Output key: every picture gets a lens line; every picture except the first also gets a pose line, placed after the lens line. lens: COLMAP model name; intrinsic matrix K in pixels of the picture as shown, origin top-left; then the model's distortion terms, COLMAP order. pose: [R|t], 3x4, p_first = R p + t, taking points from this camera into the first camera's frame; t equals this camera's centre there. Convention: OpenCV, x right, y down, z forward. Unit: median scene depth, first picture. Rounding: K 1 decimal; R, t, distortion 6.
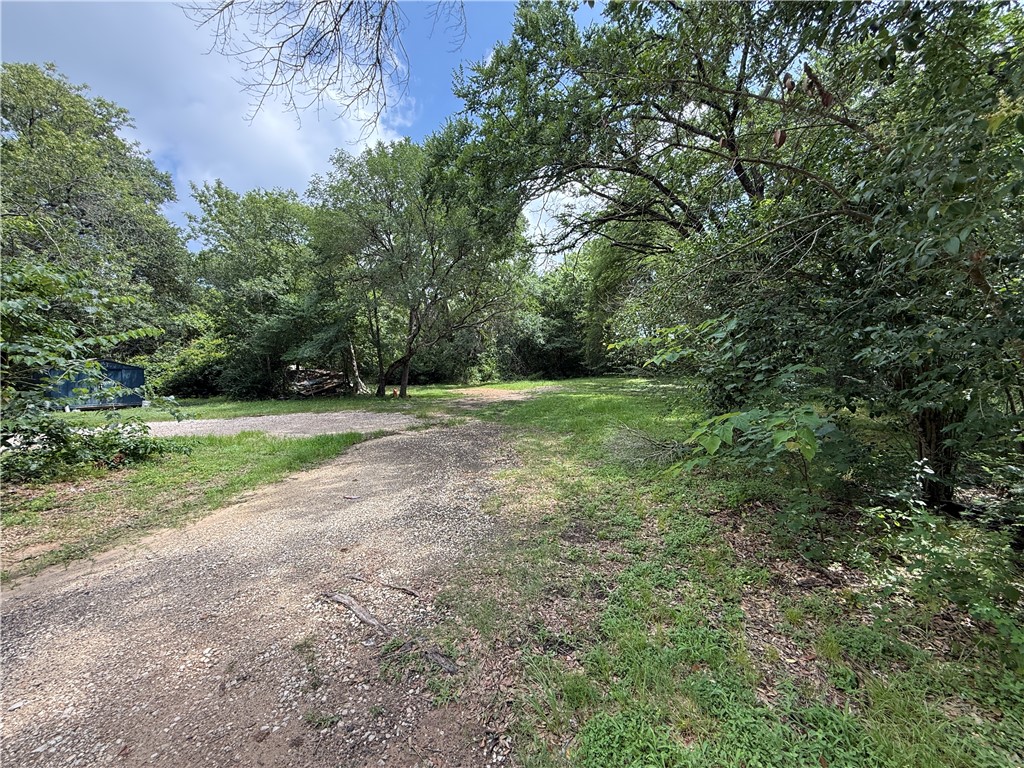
lens RADIAL K [[408.0, 0, 507.7], [0, 408.0, 380.9], [0, 0, 1]] dist [-0.000210, 0.000827]
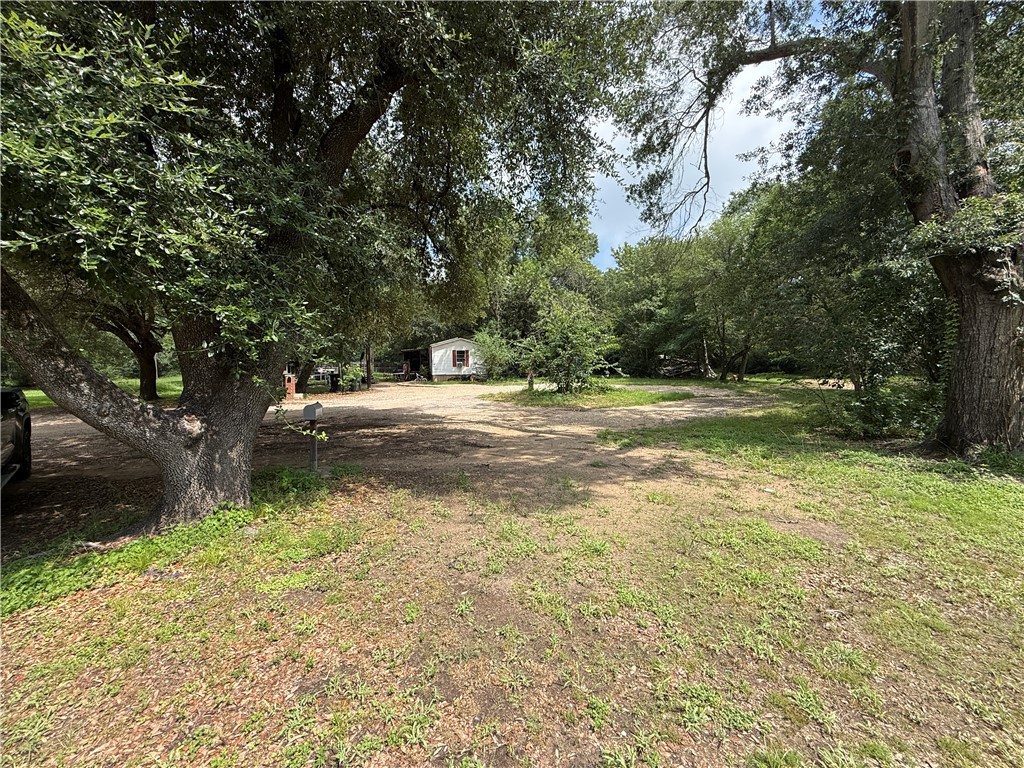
lens RADIAL K [[408.0, 0, 507.7], [0, 408.0, 380.9], [0, 0, 1]] dist [-0.000210, 0.000827]
pose [[0.666552, 0.062903, -0.742800, 0.216166], [-0.037146, 0.997998, 0.051181, -0.002102], [0.744532, -0.006522, 0.667555, -0.427161]]
